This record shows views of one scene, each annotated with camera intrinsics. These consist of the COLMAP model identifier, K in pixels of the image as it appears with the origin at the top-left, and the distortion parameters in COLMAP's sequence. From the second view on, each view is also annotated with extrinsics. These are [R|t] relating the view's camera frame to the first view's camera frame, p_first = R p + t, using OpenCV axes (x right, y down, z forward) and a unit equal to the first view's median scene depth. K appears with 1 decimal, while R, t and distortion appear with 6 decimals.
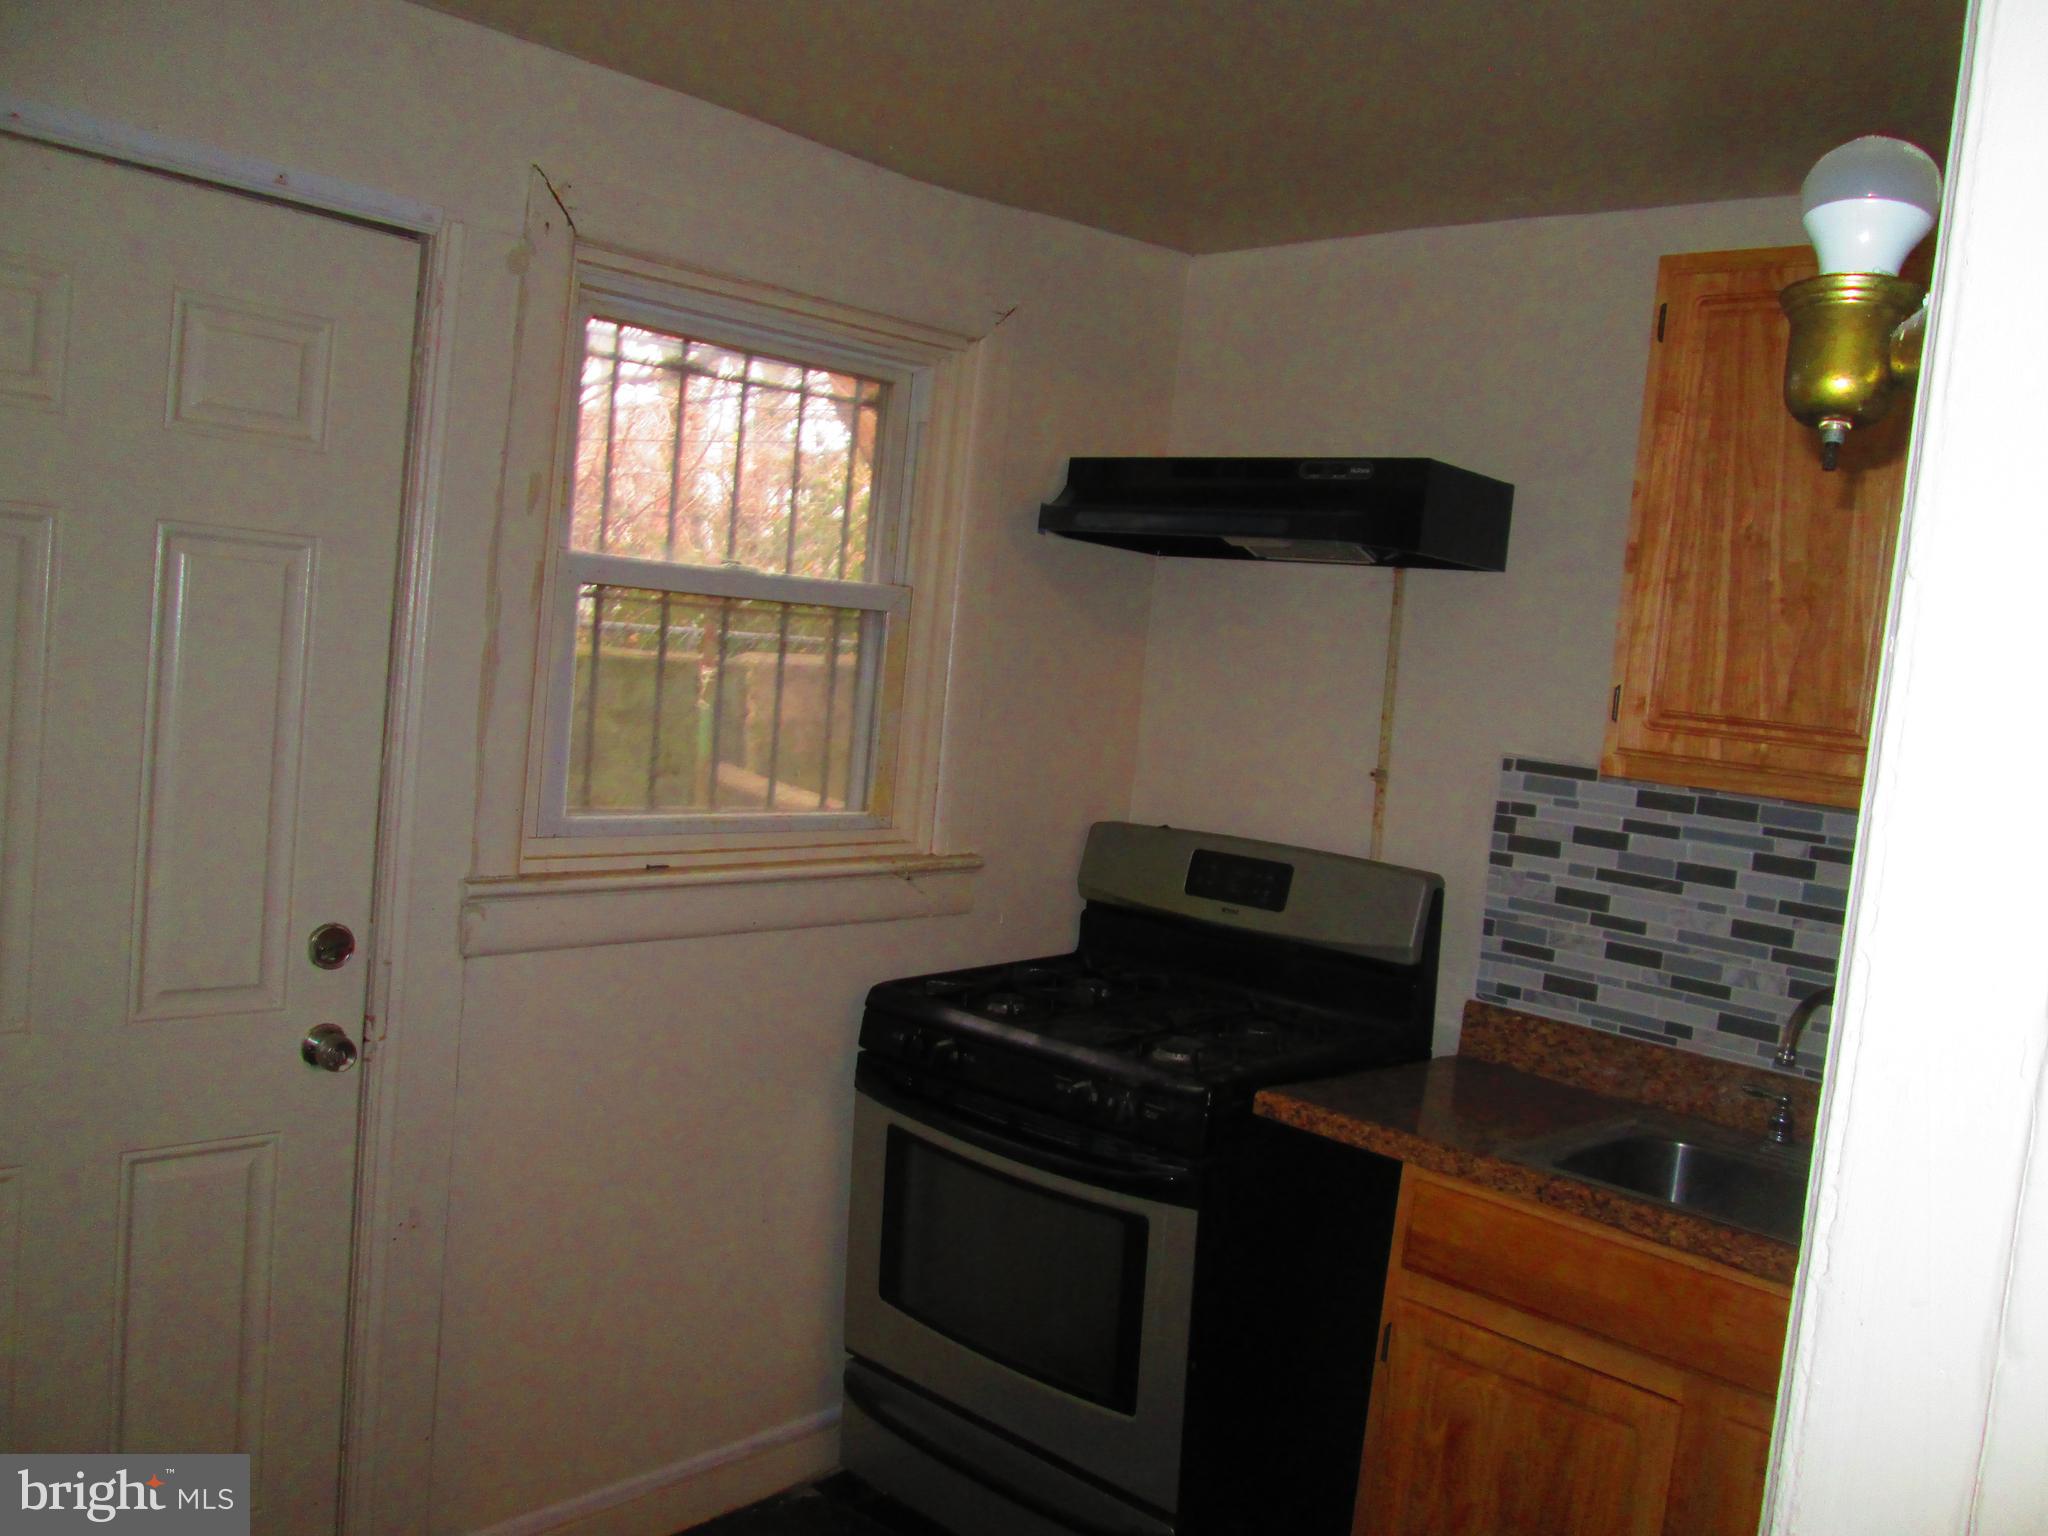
lens RADIAL K [[1703.2, 0, 982.1], [0, 1703.2, 766.8], [0, 0, 1]] dist [-0.047830, 0.017933]
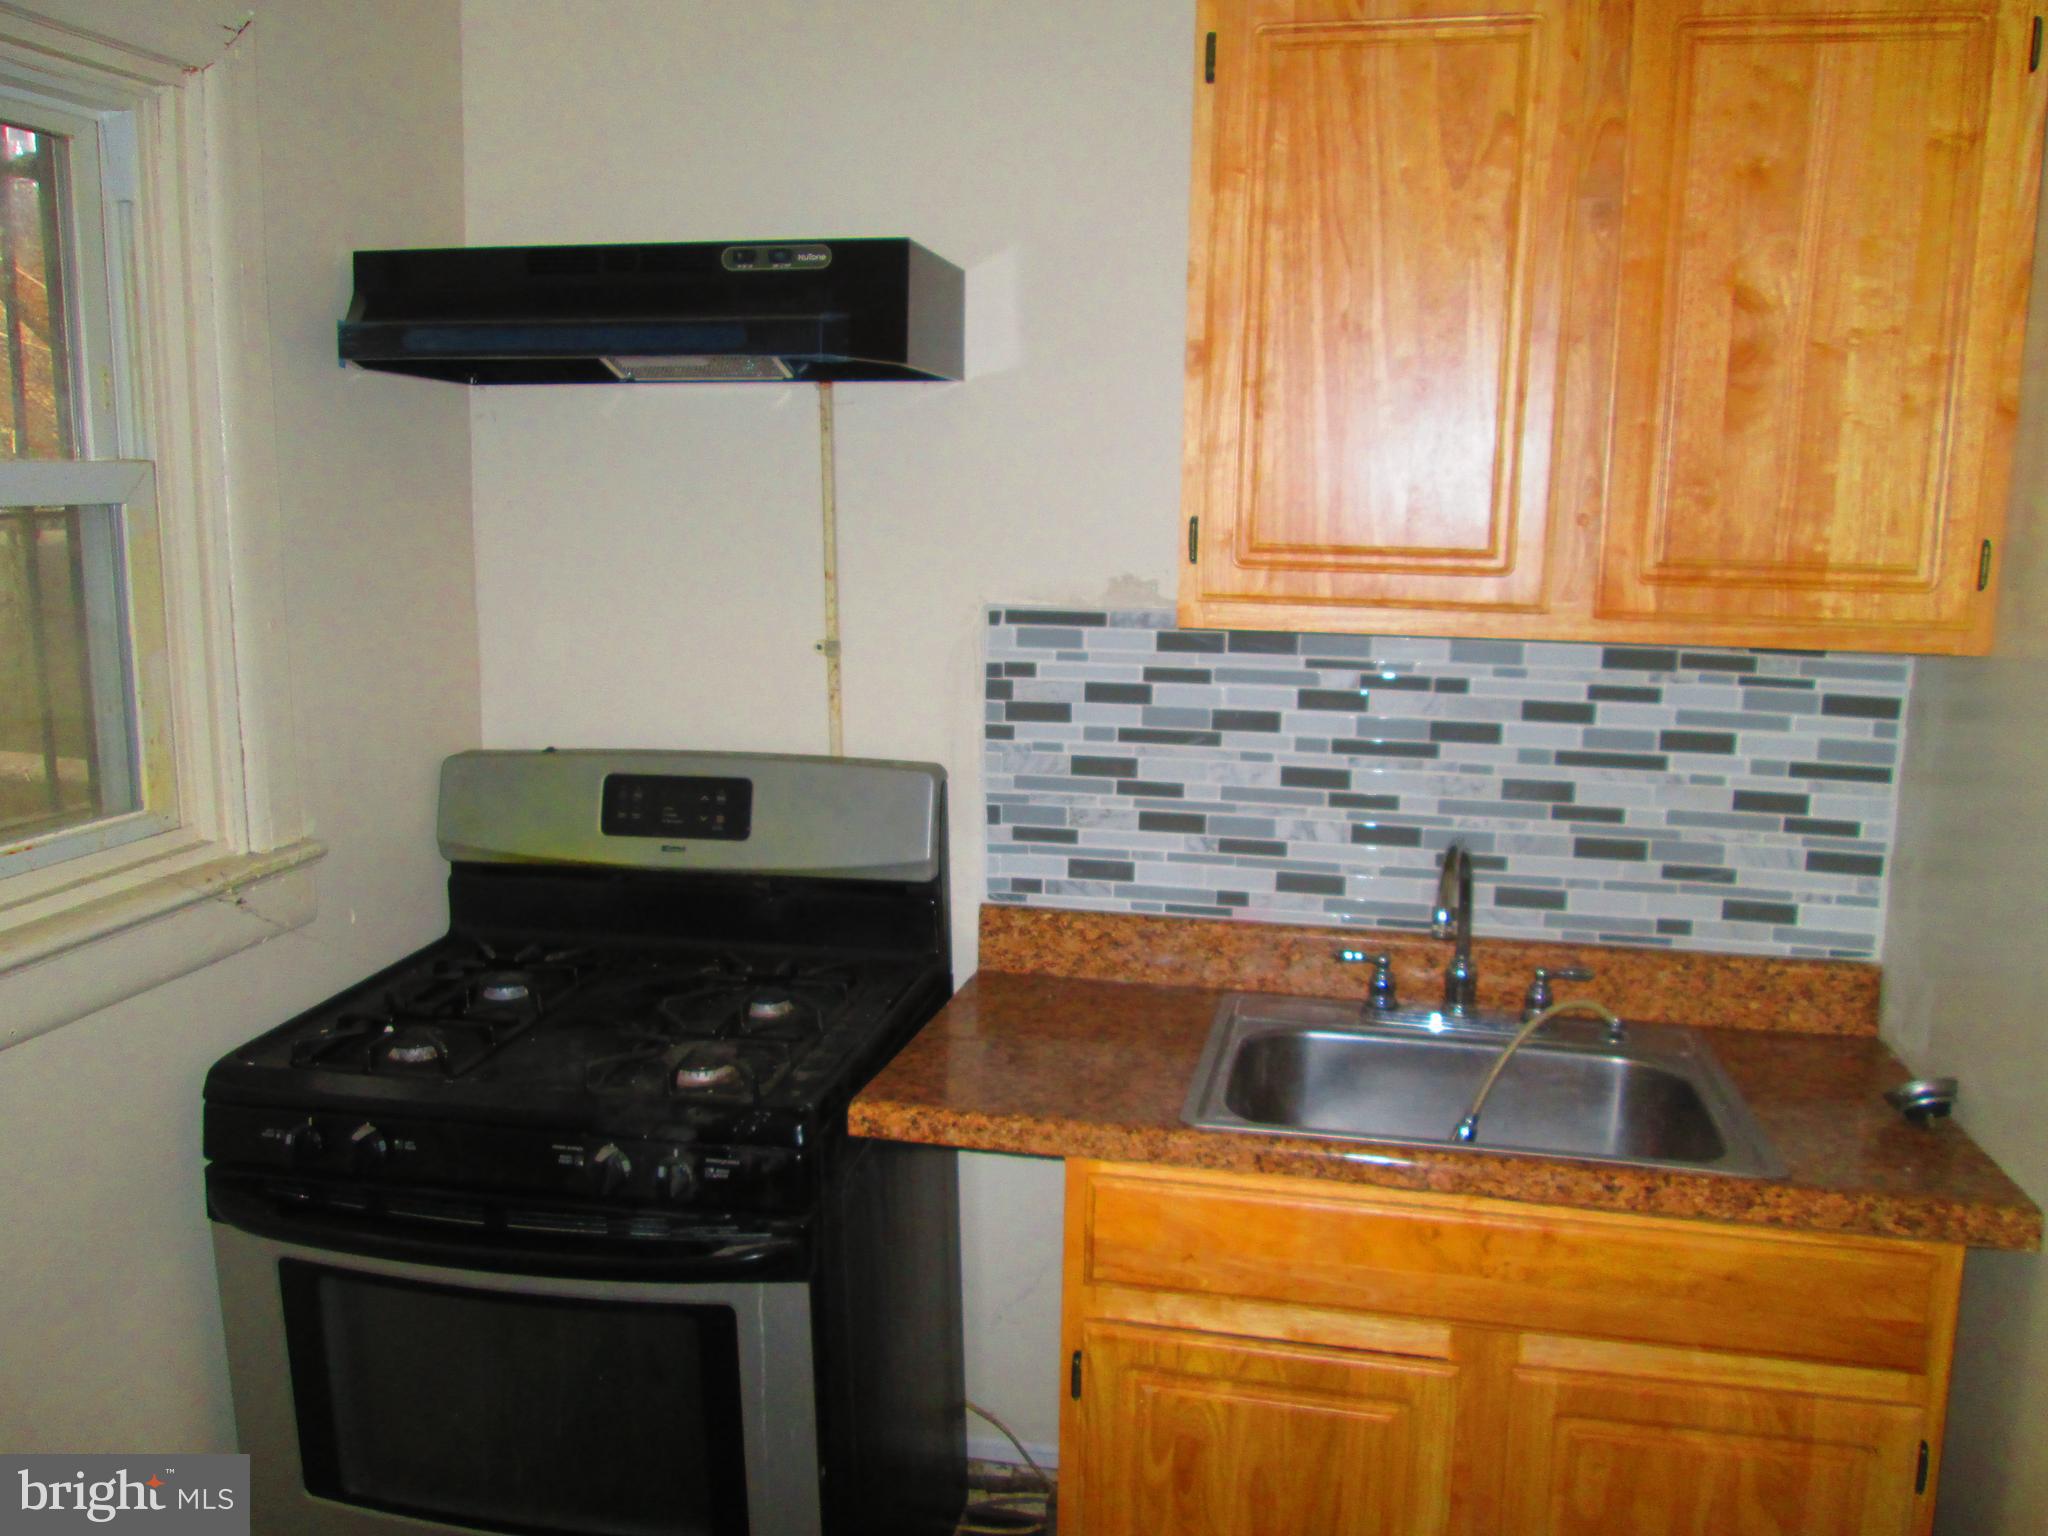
lens RADIAL K [[1703.2, 0, 982.1], [0, 1703.2, 766.8], [0, 0, 1]] dist [-0.047830, 0.017933]
pose [[0.848319, -0.172574, 0.500572, -0.126525], [0.111131, 0.982368, 0.150341, -0.057435], [-0.517691, -0.071908, 0.852540, 0.305382]]
